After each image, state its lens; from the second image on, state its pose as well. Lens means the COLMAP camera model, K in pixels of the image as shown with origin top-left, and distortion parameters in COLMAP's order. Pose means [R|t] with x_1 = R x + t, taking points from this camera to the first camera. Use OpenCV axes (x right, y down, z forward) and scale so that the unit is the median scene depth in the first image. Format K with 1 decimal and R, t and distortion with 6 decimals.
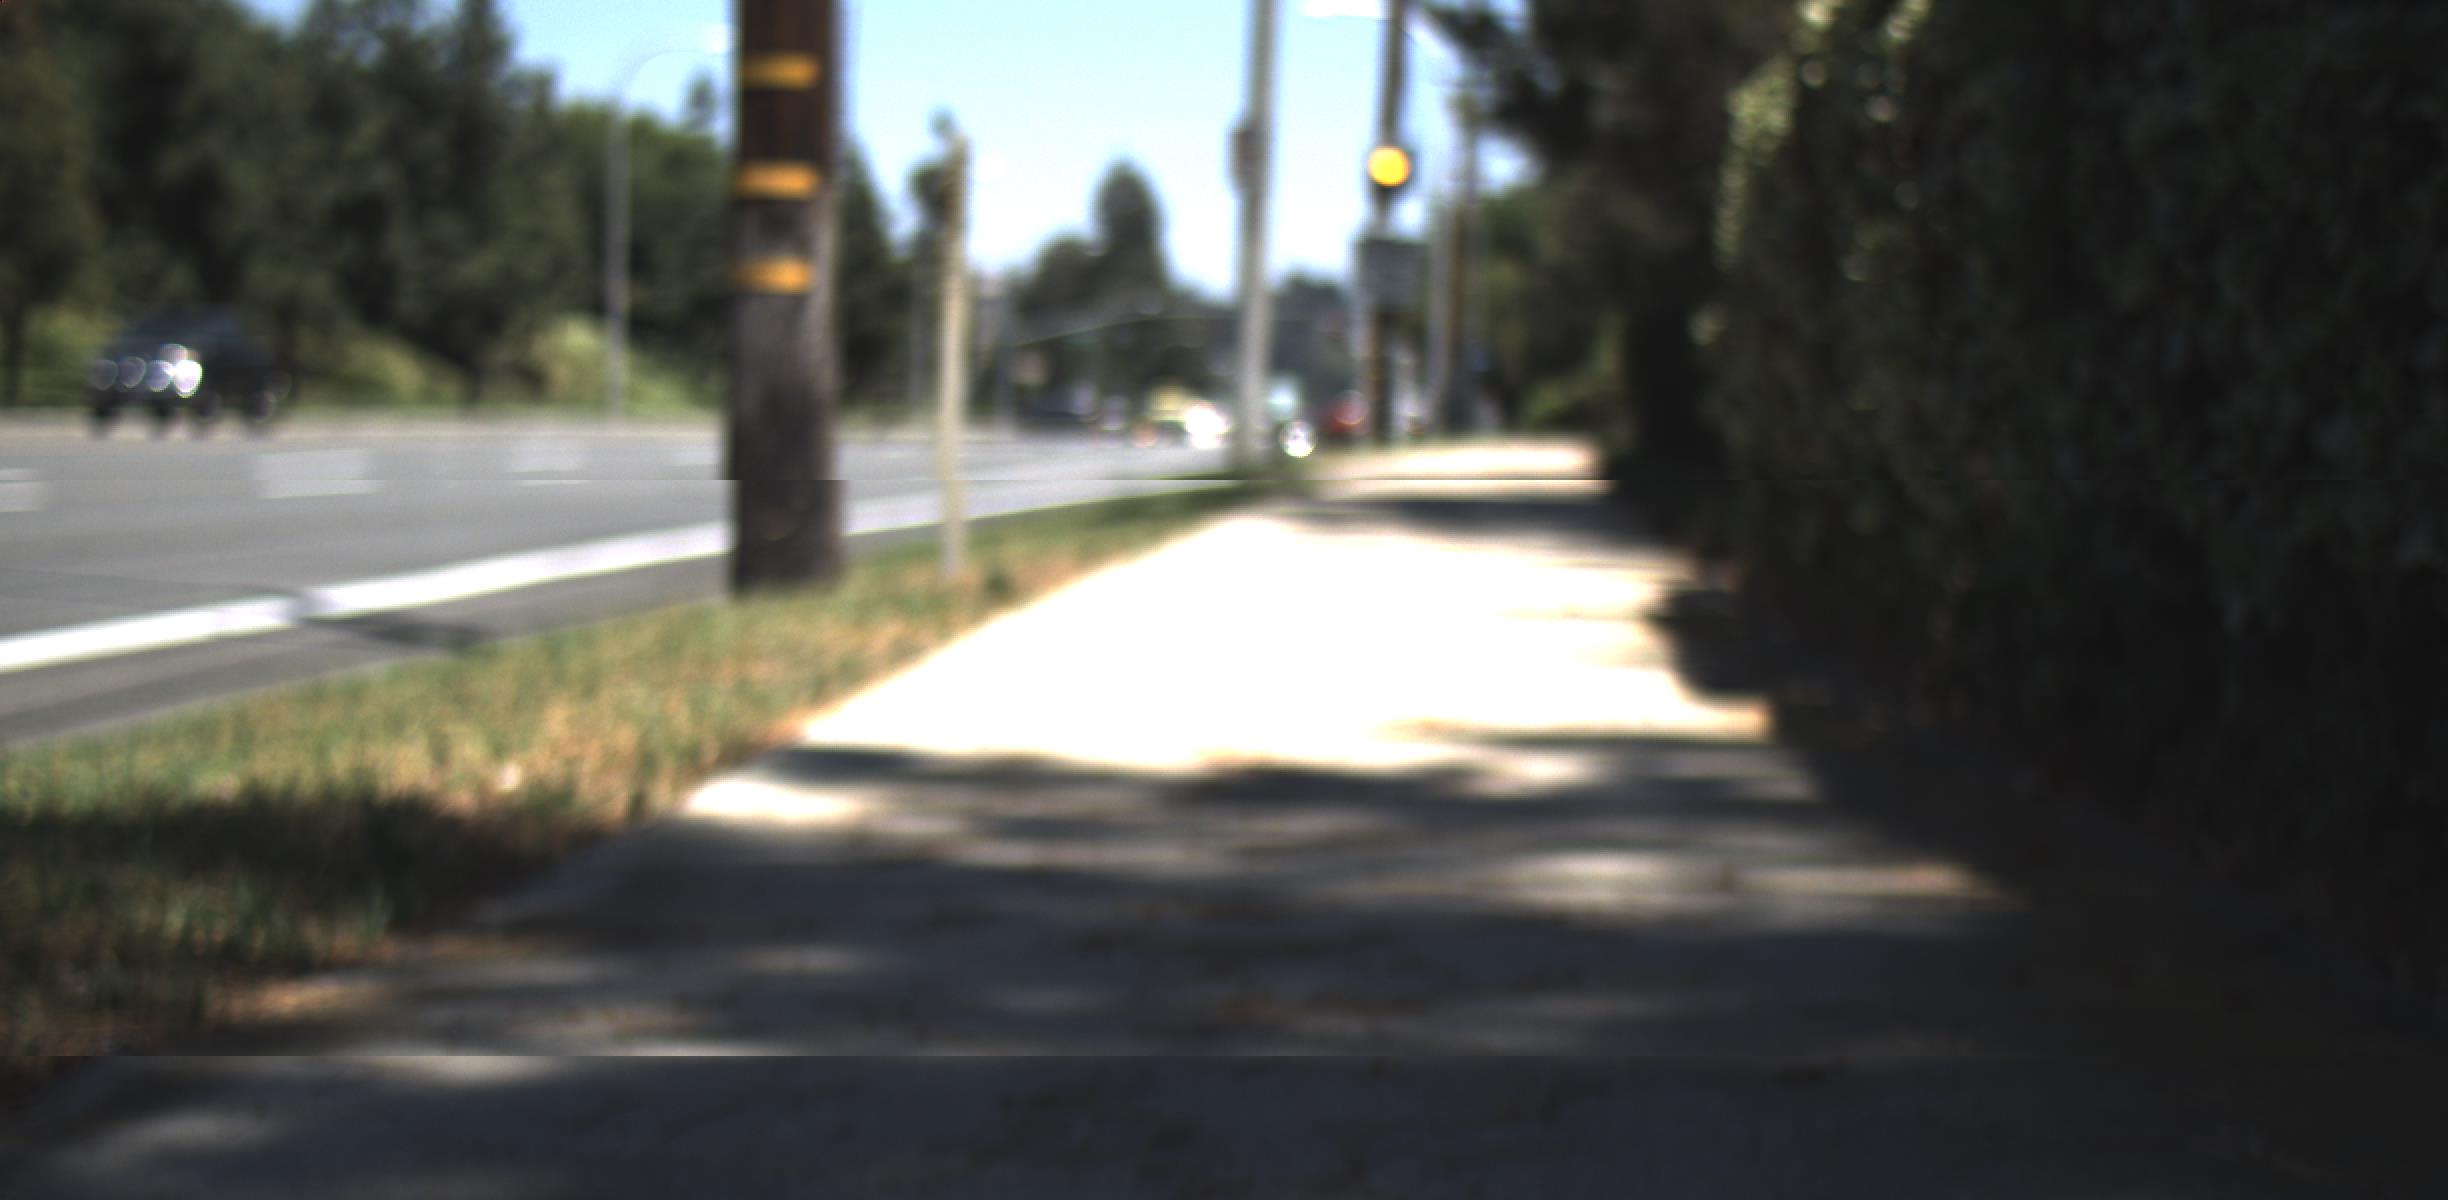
lens RADIAL K [[4503.6, 0, 1224.0], [0, 4503.6, 600.0], [0, 0, 1]] dist [-0.019409, 0.276926]
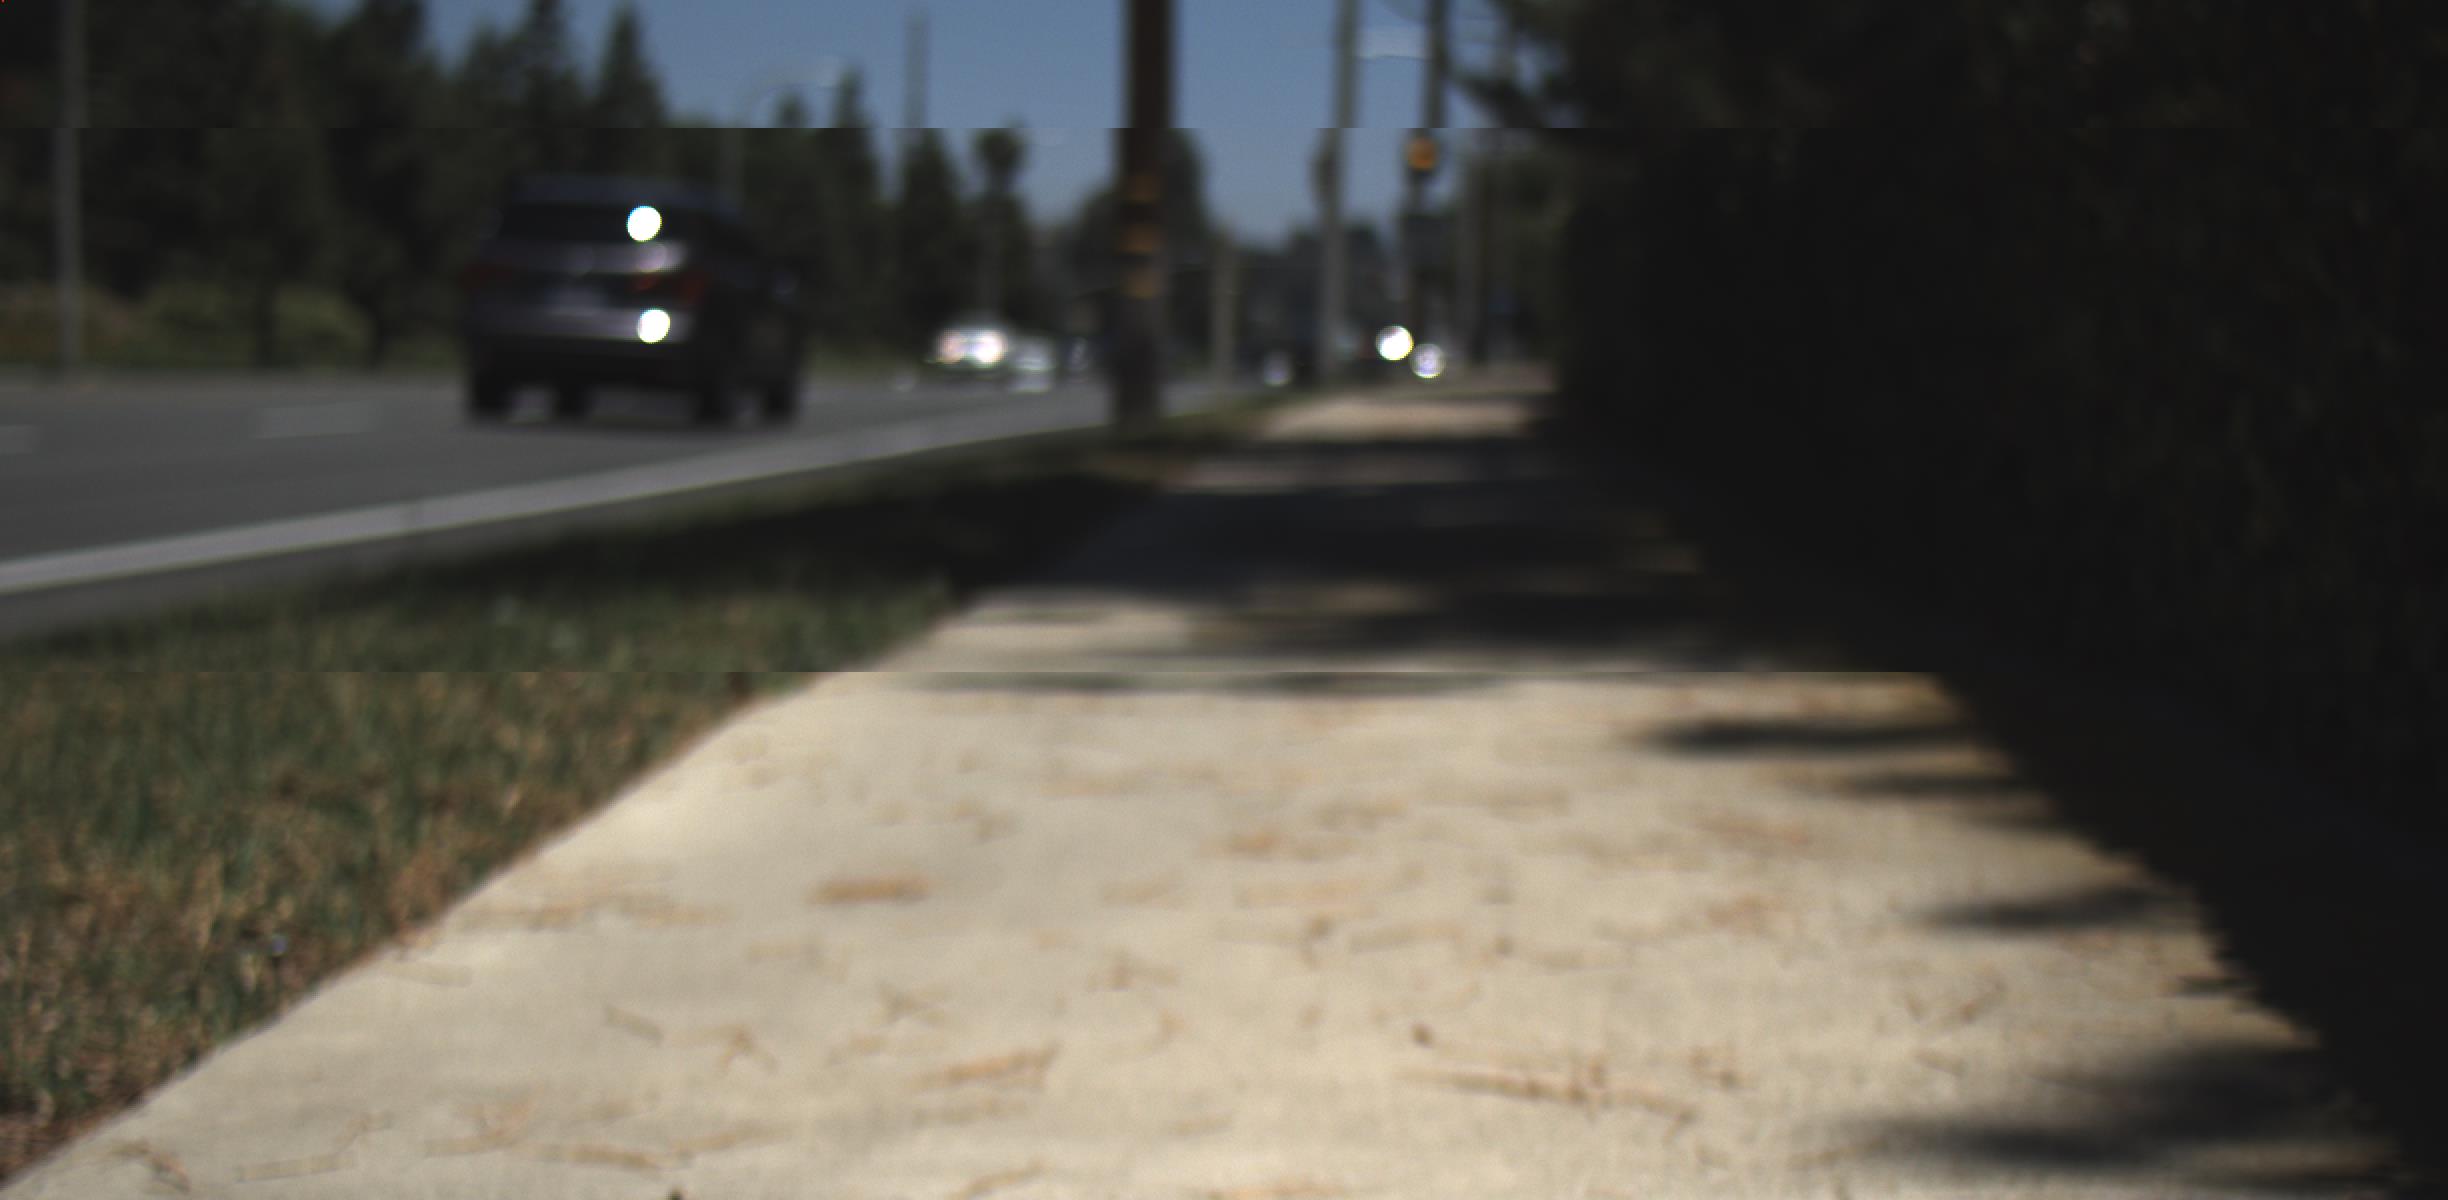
lens RADIAL K [[4503.6, 0, 1224.0], [0, 4503.6, 600.0], [0, 0, 1]] dist [-0.019409, 0.276926]
pose [[0.999860, -0.014321, -0.008682, -0.004618], [0.014427, 0.999820, 0.012291, 0.005060], [0.008504, -0.012414, 0.999887, -0.123495]]
